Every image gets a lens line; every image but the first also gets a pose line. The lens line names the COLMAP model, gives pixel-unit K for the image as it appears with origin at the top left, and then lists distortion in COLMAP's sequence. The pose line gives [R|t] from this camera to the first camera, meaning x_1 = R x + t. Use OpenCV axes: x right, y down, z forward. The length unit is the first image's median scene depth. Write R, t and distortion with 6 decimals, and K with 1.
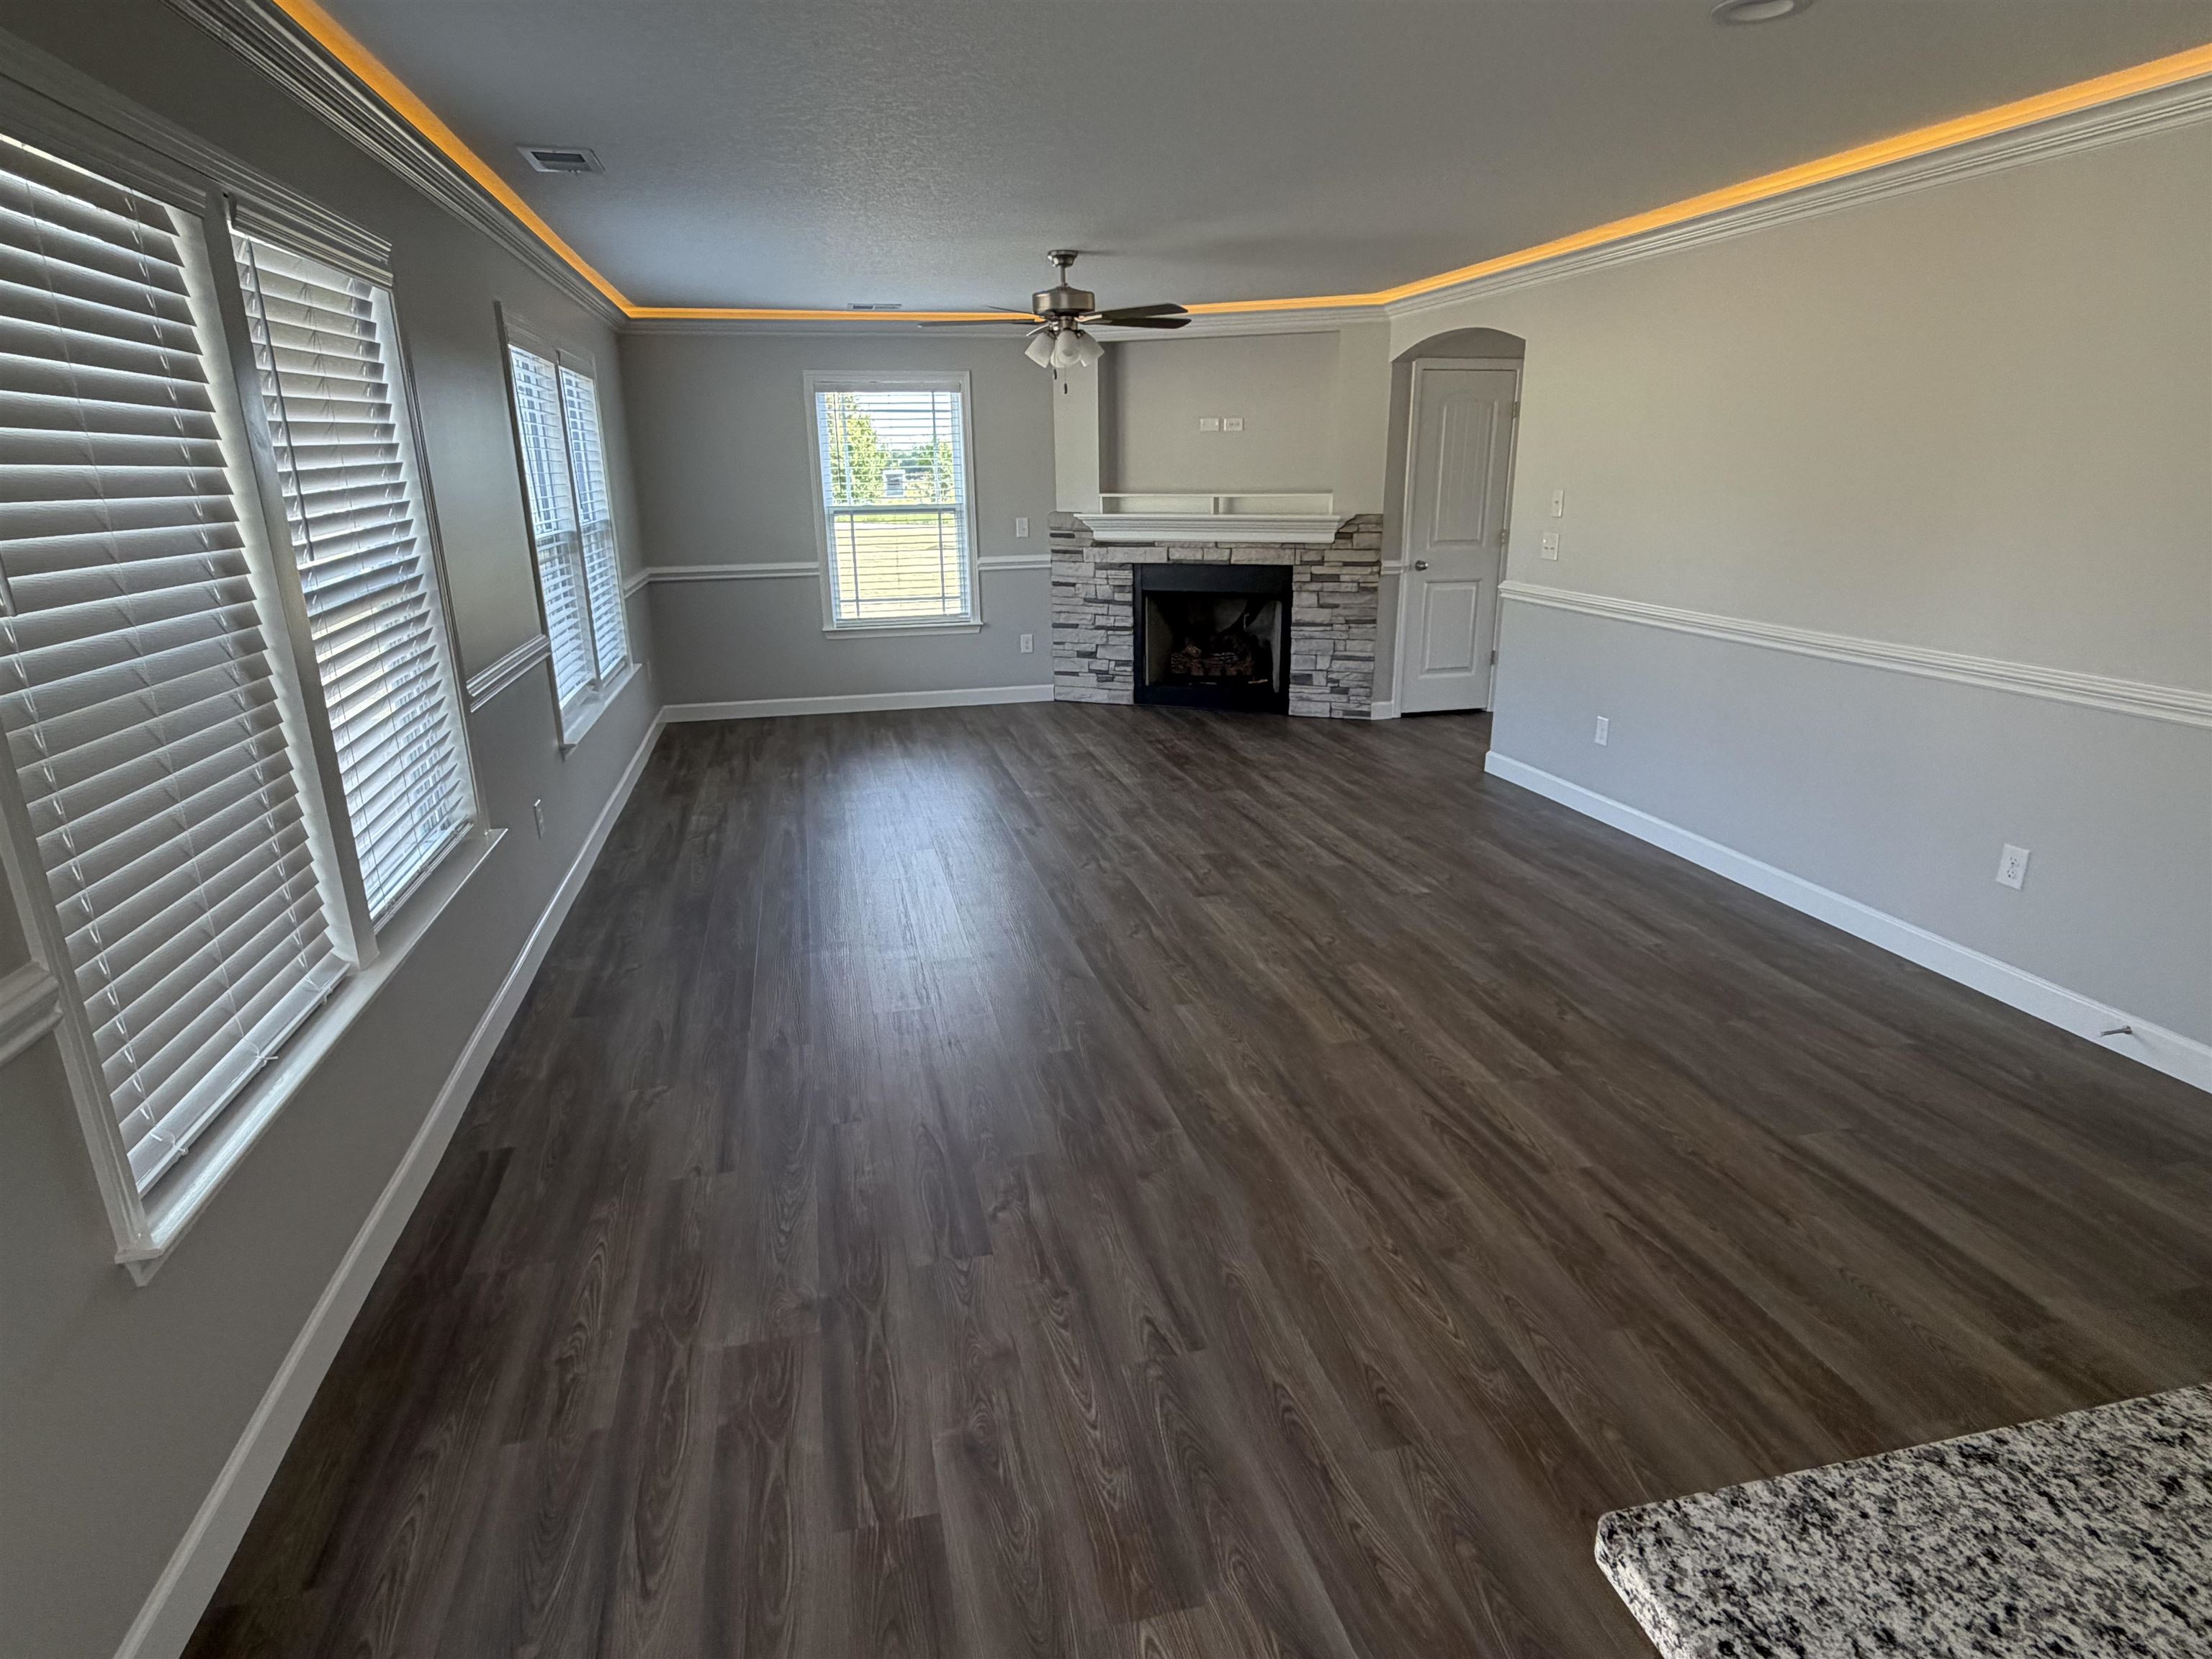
lens RADIAL K [[1198.4, 0, 1106.0], [0, 1198.4, 829.5], [0, 0, 1]] dist [0.000545, -0.000348]
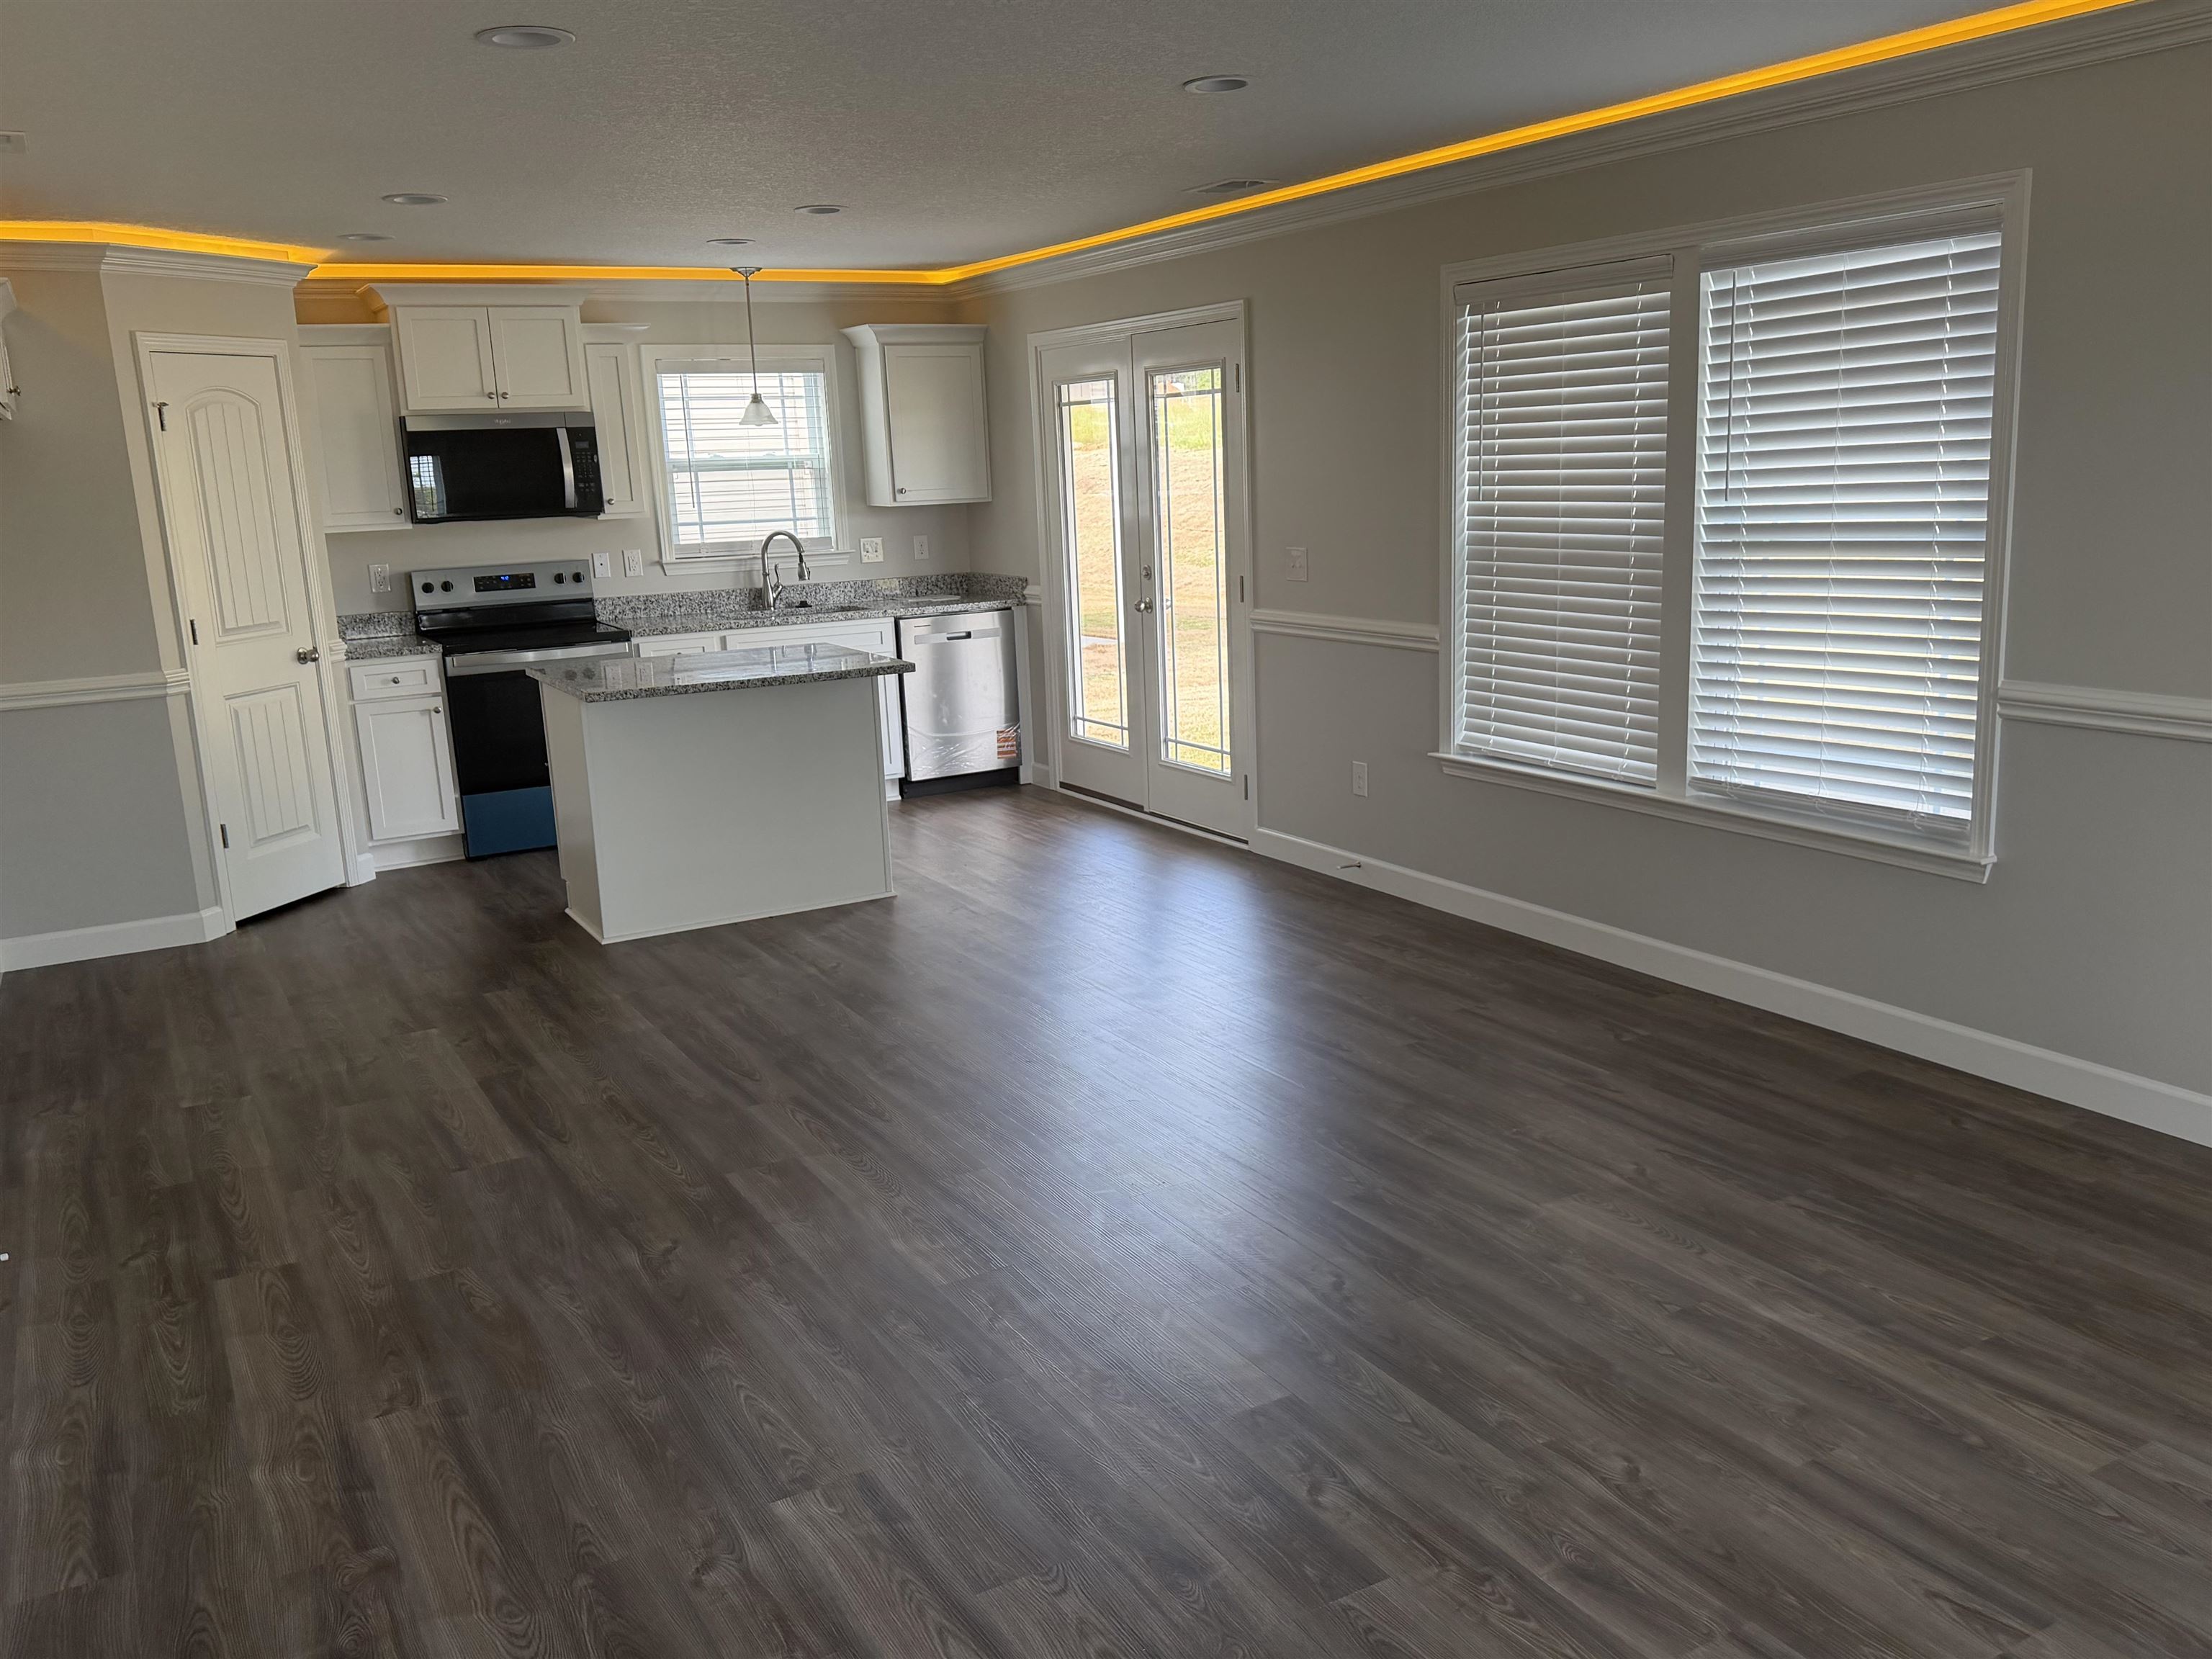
lens RADIAL K [[1767.0, 0, 1109.2], [0, 1767.0, 838.0], [0, 0, 1]] dist [0.178652, -0.356514]
pose [[-0.961663, 0.109113, -0.251592, 0.416012], [-0.026355, 0.876418, 0.480829, -0.654113], [0.272965, 0.469026, -0.839943, 2.082036]]
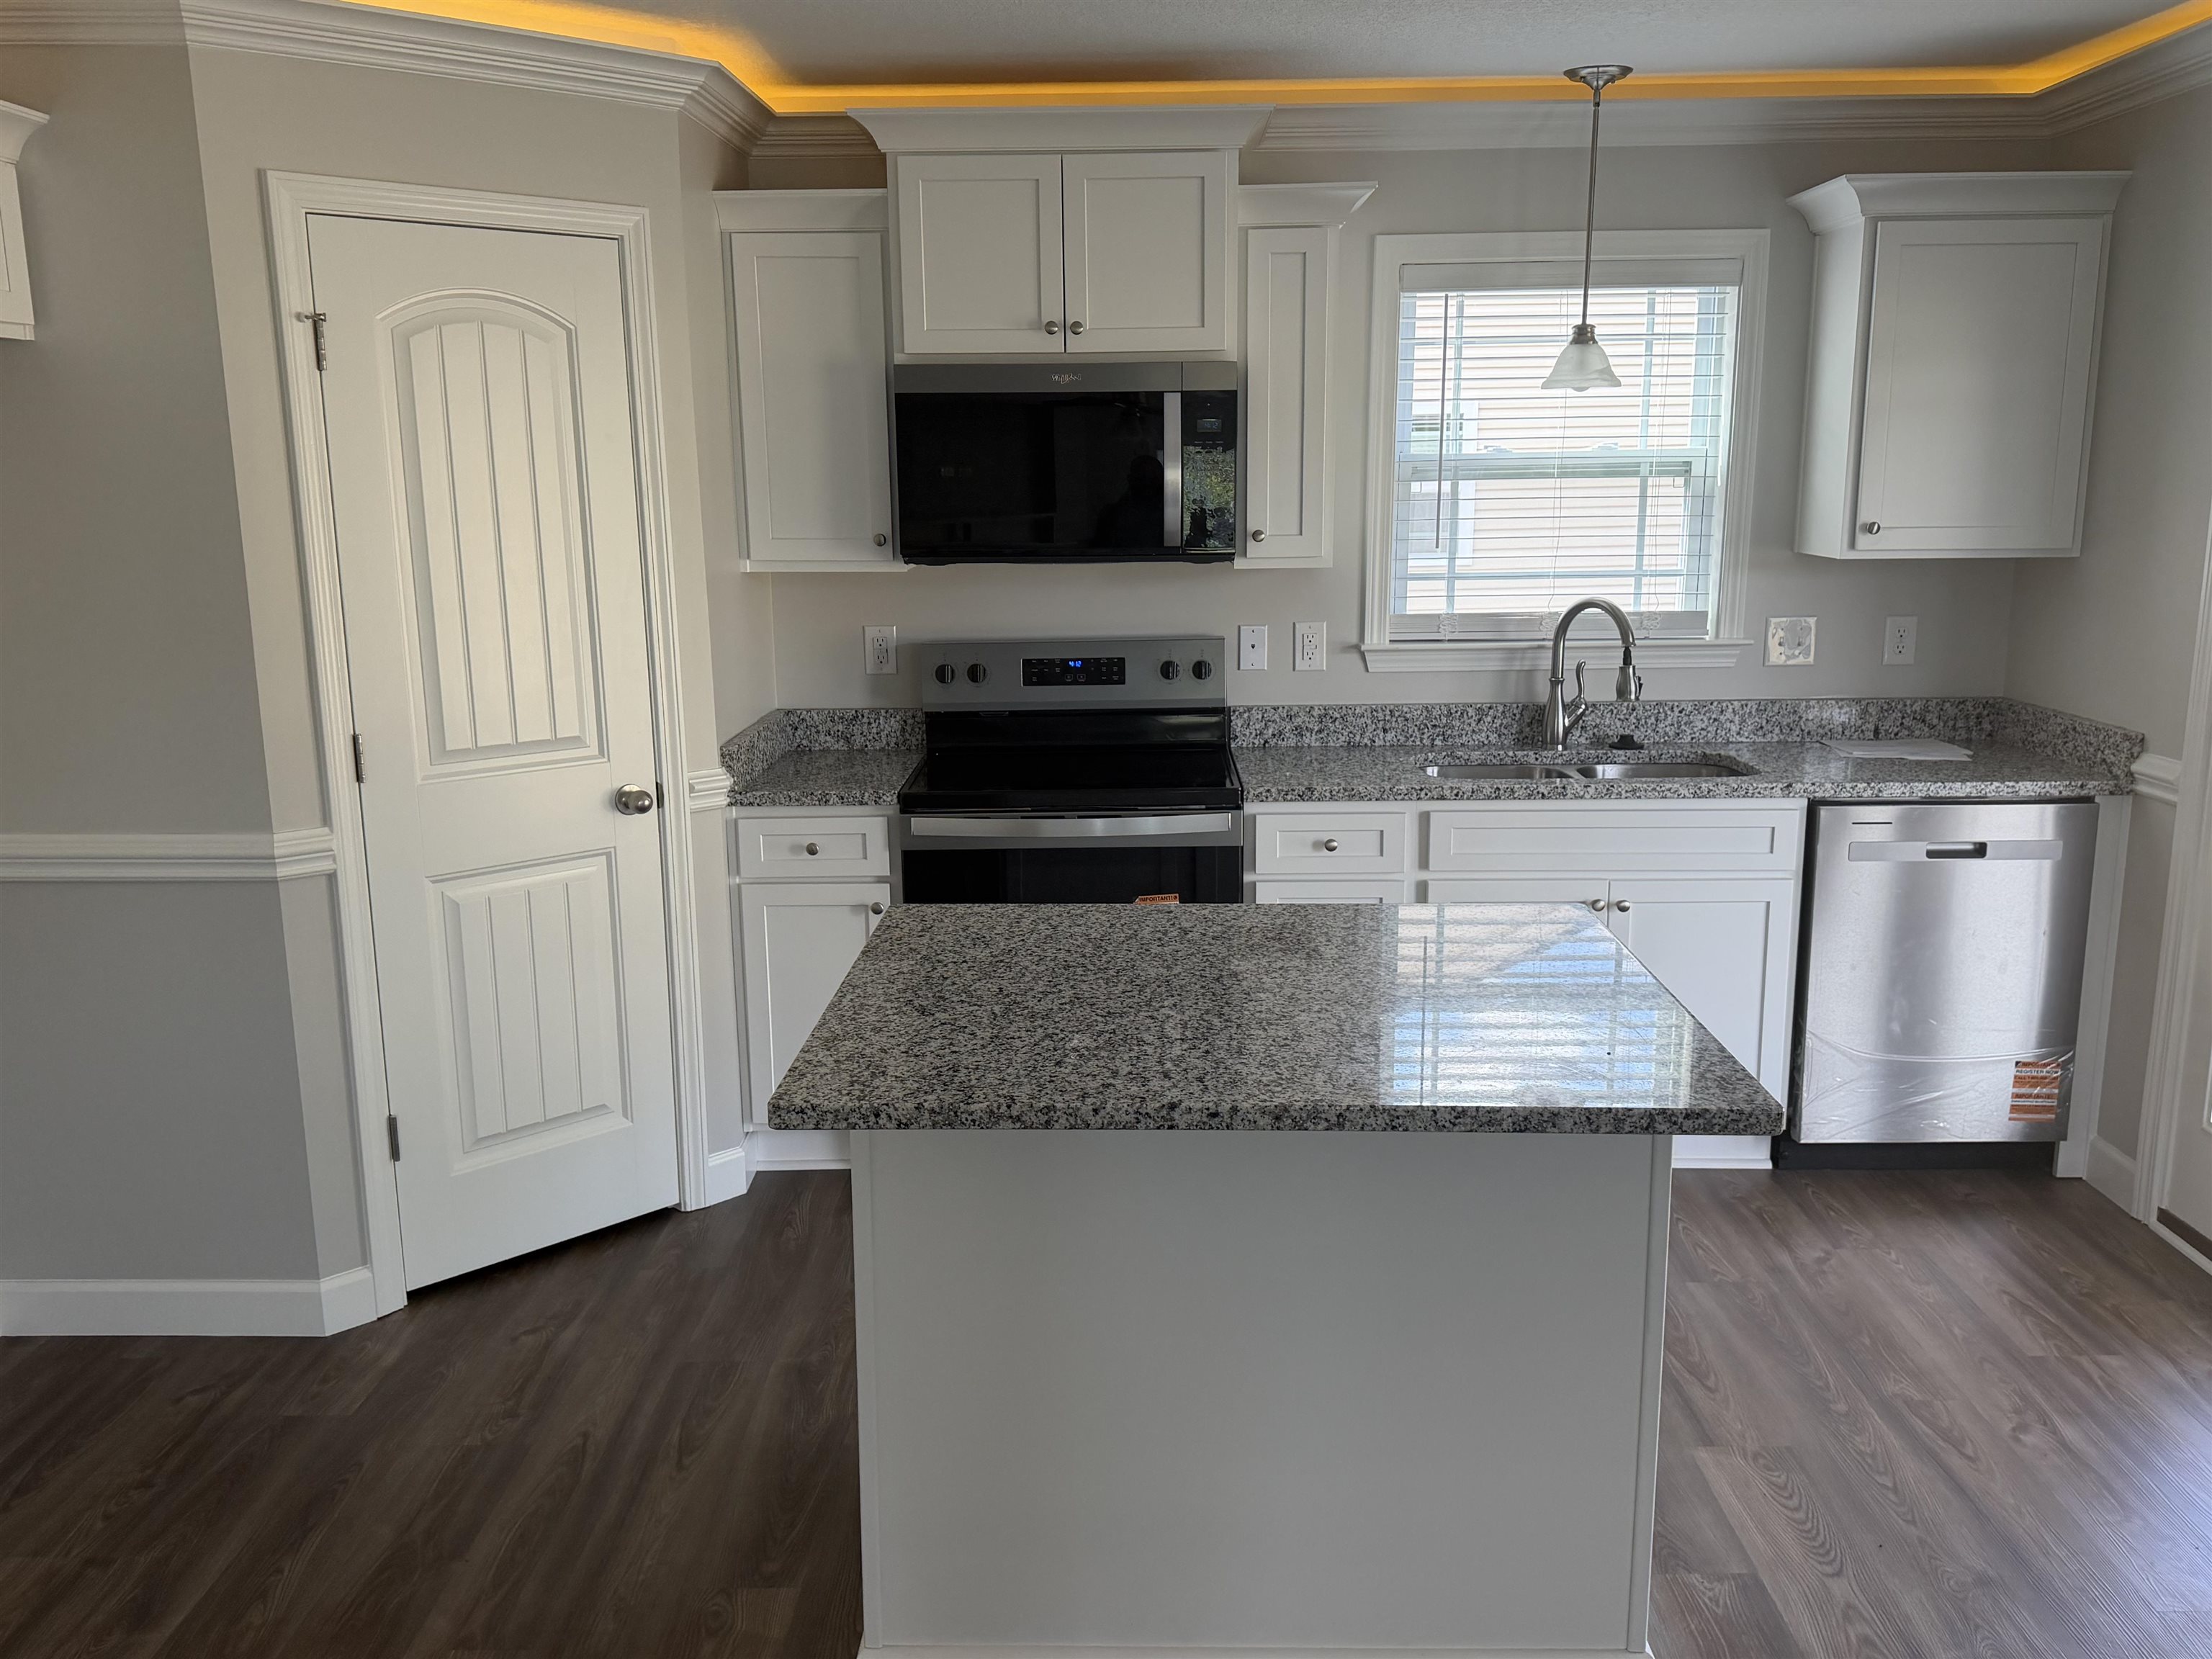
lens RADIAL K [[1767.0, 0, 1109.2], [0, 1767.0, 838.0], [0, 0, 1]] dist [0.178652, -0.356514]
pose [[-0.967009, -0.027706, 0.253232, 0.171540], [0.095769, 0.881607, 0.462166, -0.255577], [-0.236056, 0.471170, -0.849868, 0.792321]]
